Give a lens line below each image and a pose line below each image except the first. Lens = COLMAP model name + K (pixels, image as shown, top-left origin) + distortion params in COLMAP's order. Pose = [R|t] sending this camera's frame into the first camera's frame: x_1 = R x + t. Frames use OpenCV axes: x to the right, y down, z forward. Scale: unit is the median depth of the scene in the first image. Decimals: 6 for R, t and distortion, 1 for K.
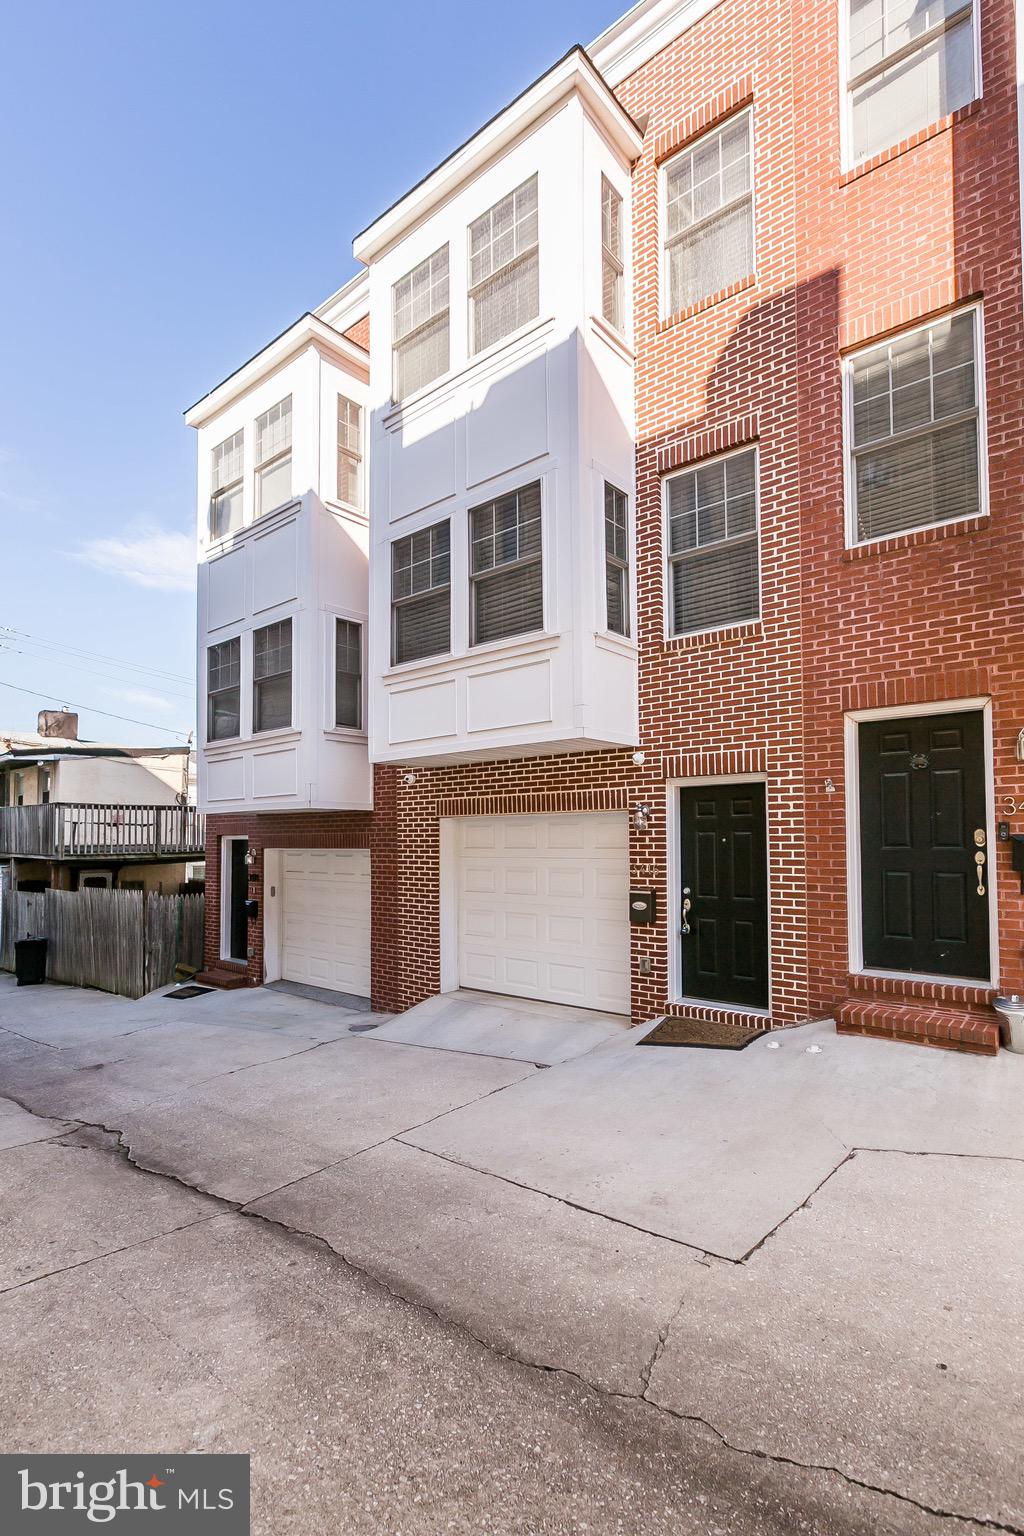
lens RADIAL K [[739.7, 0, 509.0], [0, 739.7, 815.5], [0, 0, 1]] dist [0.005133, 0.000714]
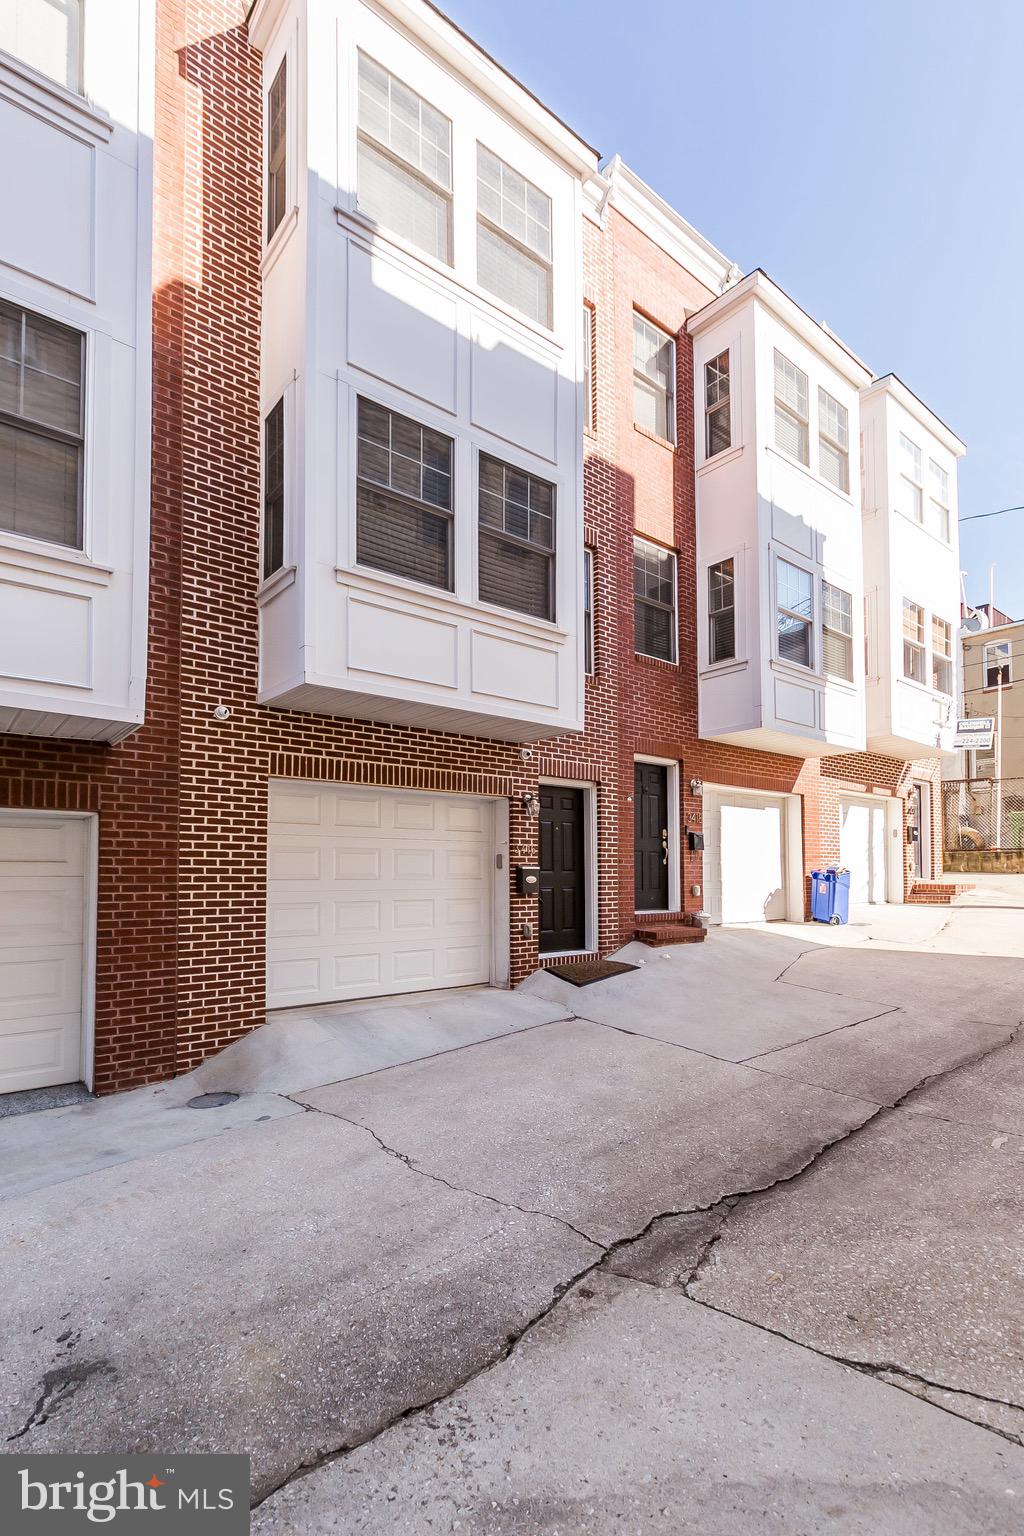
lens RADIAL K [[699.6, 0, 508.6], [0, 699.6, 852.4], [0, 0, 1]] dist [0.005191, -0.000820]
pose [[0.183505, 0.037821, 0.982291, -0.898098], [-0.035352, 0.998867, -0.031855, 0.112418], [-0.982383, -0.028880, 0.184635, 0.806484]]
